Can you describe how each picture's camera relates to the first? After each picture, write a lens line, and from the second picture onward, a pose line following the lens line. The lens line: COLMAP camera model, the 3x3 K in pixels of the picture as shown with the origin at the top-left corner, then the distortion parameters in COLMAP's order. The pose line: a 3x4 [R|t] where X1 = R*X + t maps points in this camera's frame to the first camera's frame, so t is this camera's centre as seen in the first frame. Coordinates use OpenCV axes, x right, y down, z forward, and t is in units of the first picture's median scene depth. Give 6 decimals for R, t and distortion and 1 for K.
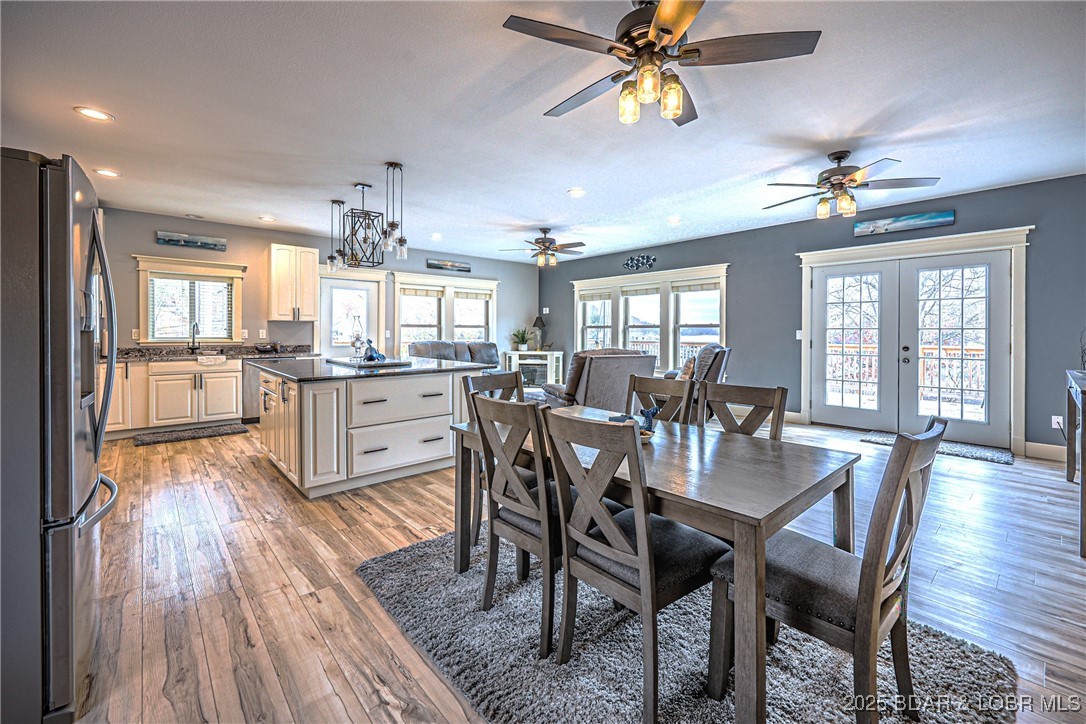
lens RADIAL K [[459.5, 0, 550.4], [0, 459.5, 332.4], [0, 0, 1]] dist [0.000650, -0.000105]
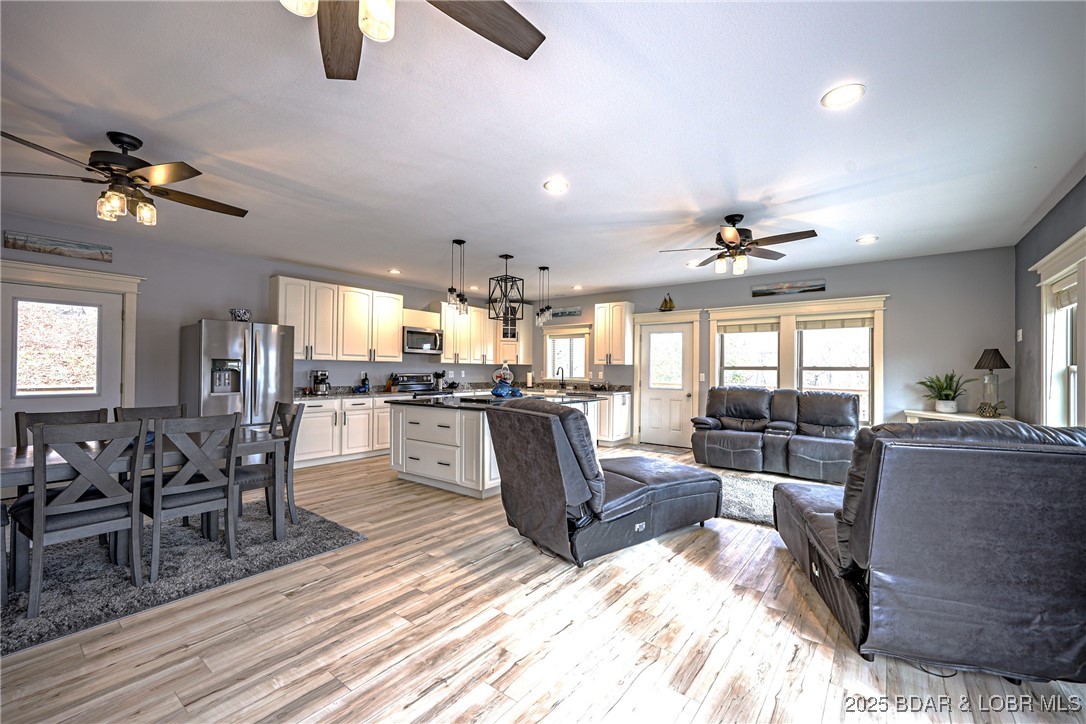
lens RADIAL K [[437.7, 0, 541.2], [0, 437.7, 366.9], [0, 0, 1]] dist [0.000303, -0.000218]
pose [[0.174921, -0.009822, -0.984533, 0.571052], [-0.011916, 0.999856, -0.012092, -0.003997], [0.984510, 0.013847, 0.174779, 0.660762]]
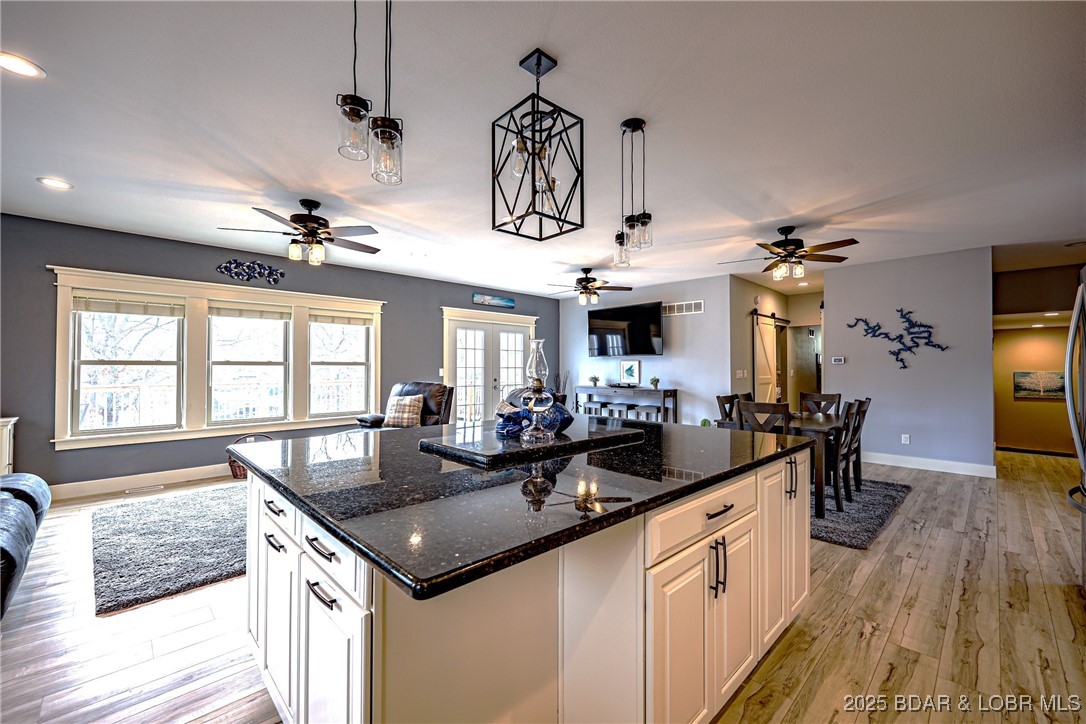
lens RADIAL K [[437.7, 0, 541.2], [0, 437.7, 366.9], [0, 0, 1]] dist [0.000303, -0.000218]
pose [[-0.041164, 0.001416, 0.999151, -0.628901], [0.002990, 0.999995, -0.001294, -0.006476], [-0.999148, 0.002934, -0.041168, 0.755445]]
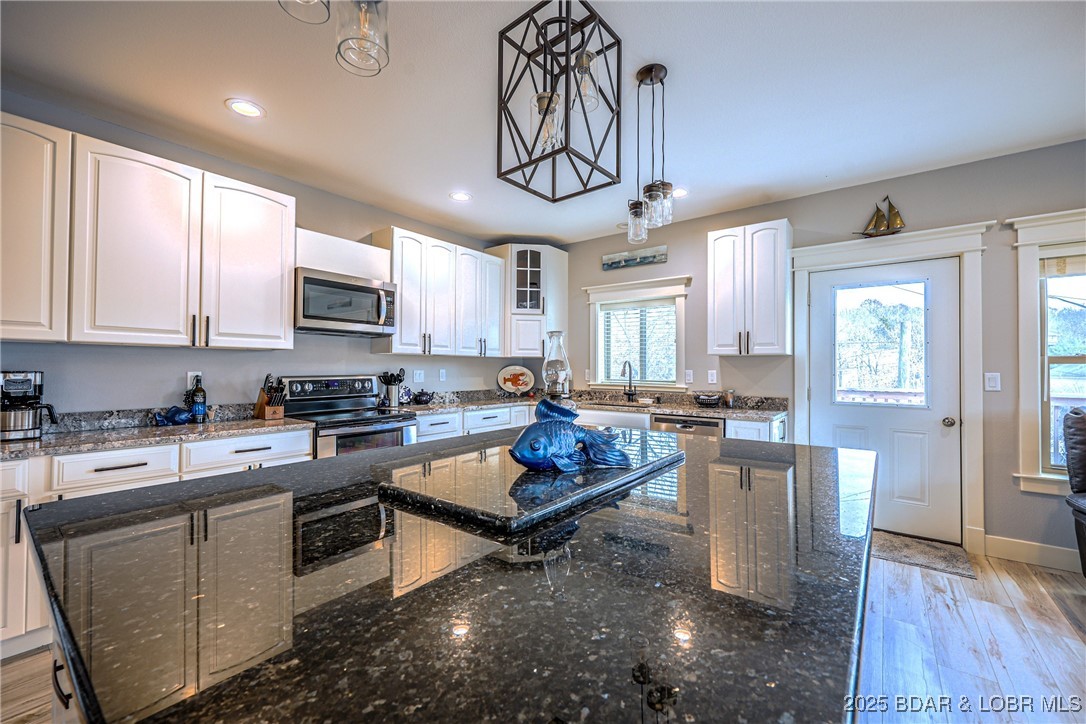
lens RADIAL K [[437.7, 0, 541.2], [0, 437.7, 366.9], [0, 0, 1]] dist [0.000303, -0.000218]
pose [[0.177835, -0.005765, -0.984043, -0.064602], [-0.006267, 0.999956, -0.006991, -0.005175], [0.984040, 0.007410, 0.177791, 0.690188]]
